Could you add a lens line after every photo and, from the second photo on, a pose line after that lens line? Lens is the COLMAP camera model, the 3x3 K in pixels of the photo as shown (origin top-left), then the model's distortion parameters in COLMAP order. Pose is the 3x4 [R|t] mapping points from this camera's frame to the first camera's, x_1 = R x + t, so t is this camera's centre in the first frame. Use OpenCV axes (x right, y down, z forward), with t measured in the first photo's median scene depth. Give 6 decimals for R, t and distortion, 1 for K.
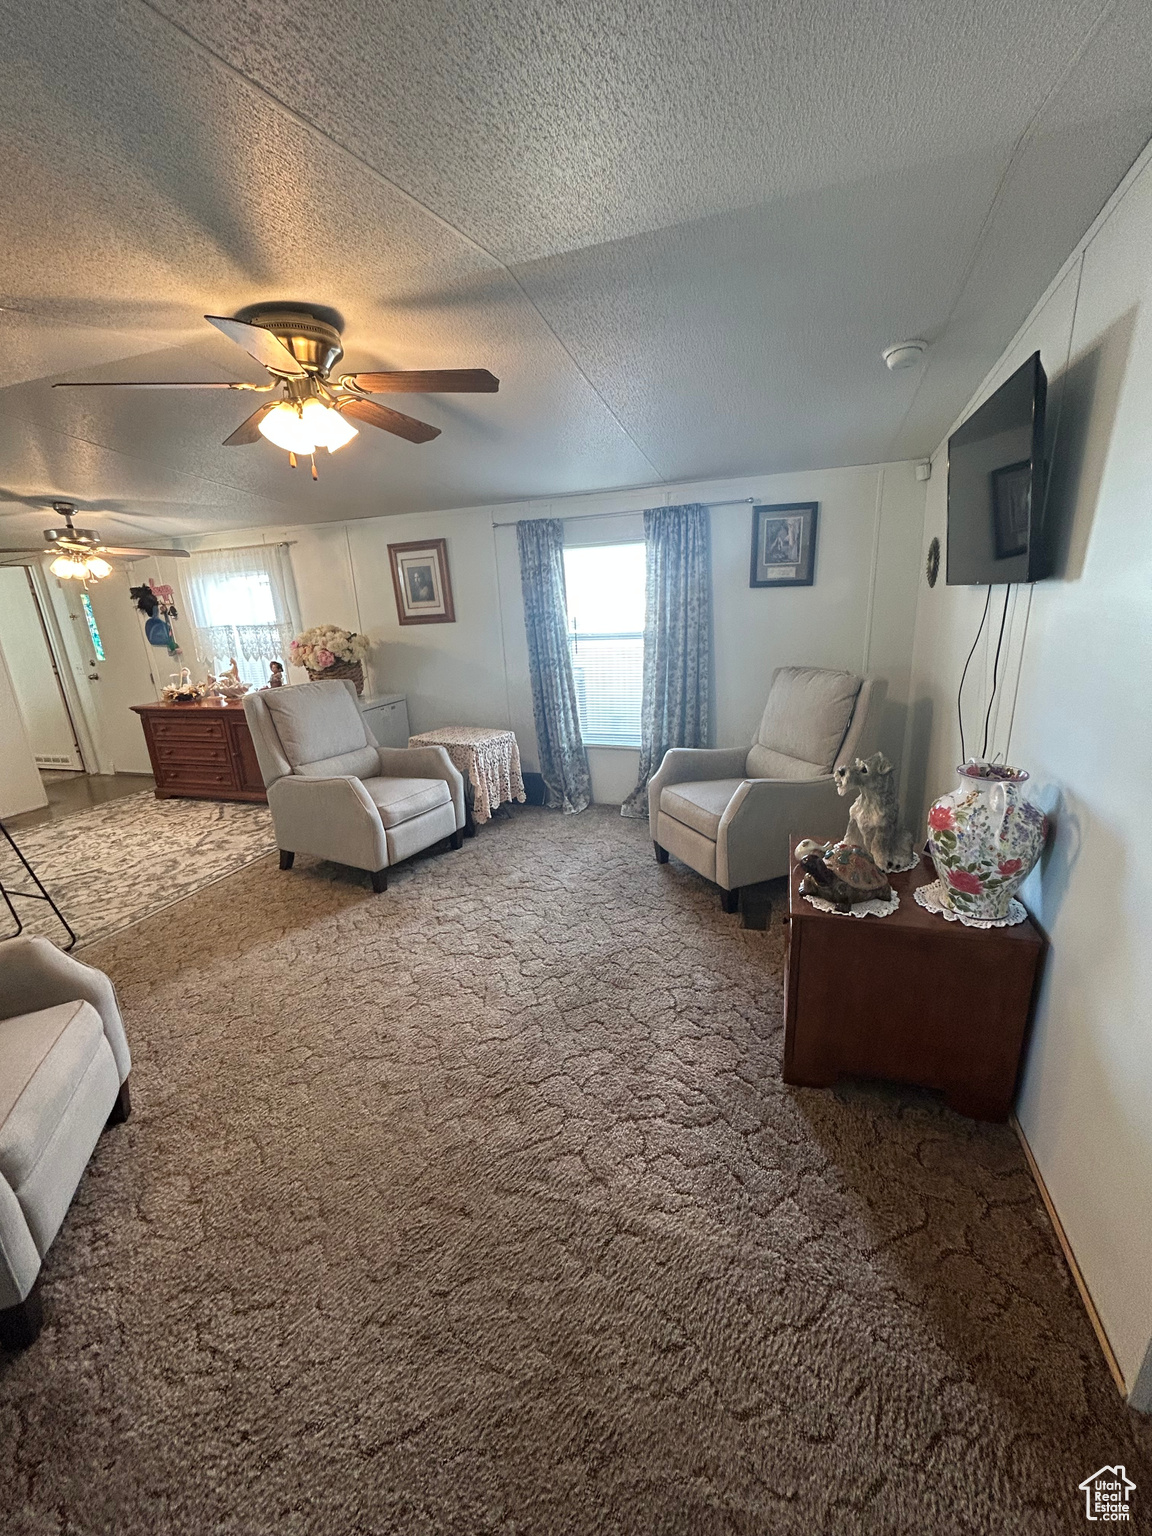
lens RADIAL K [[620.9, 0, 577.4], [0, 620.9, 770.2], [0, 0, 1]] dist [-0.003575, 0.001511]
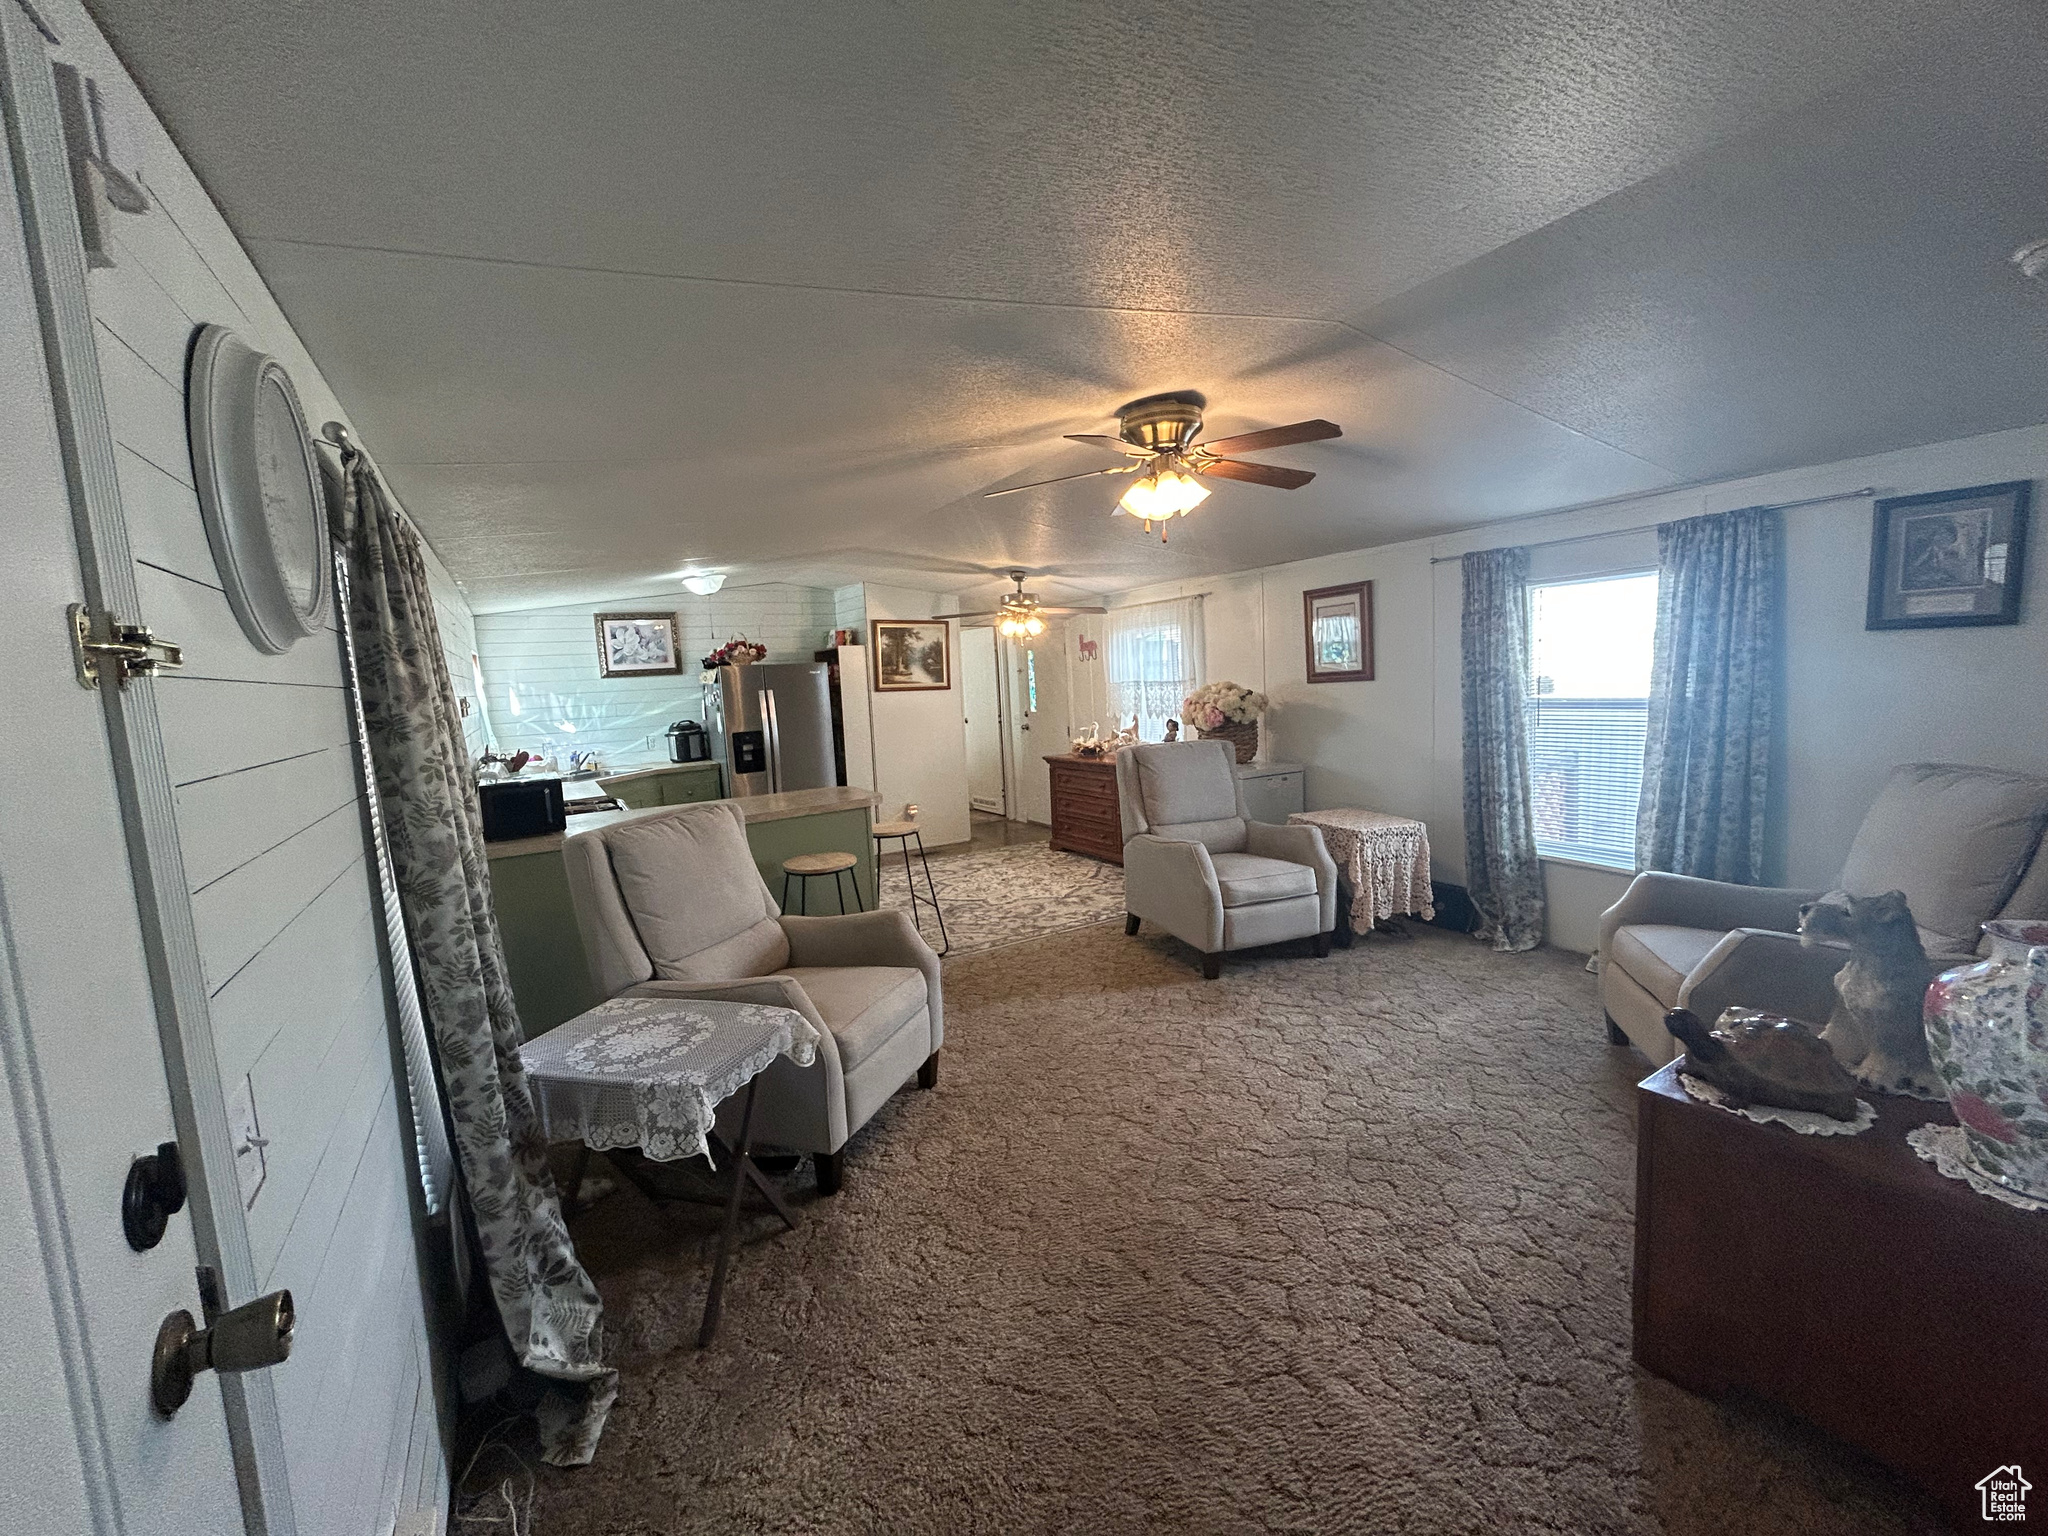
lens RADIAL K [[827.8, 0, 1024.7], [0, 827.8, 767.1], [0, 0, 1]] dist [-0.003575, 0.001511]
pose [[0.765345, 0.082231, -0.638345, 0.173520], [-0.166996, 0.983209, -0.073564, 0.027992], [0.621578, 0.162903, 0.766227, -0.089386]]
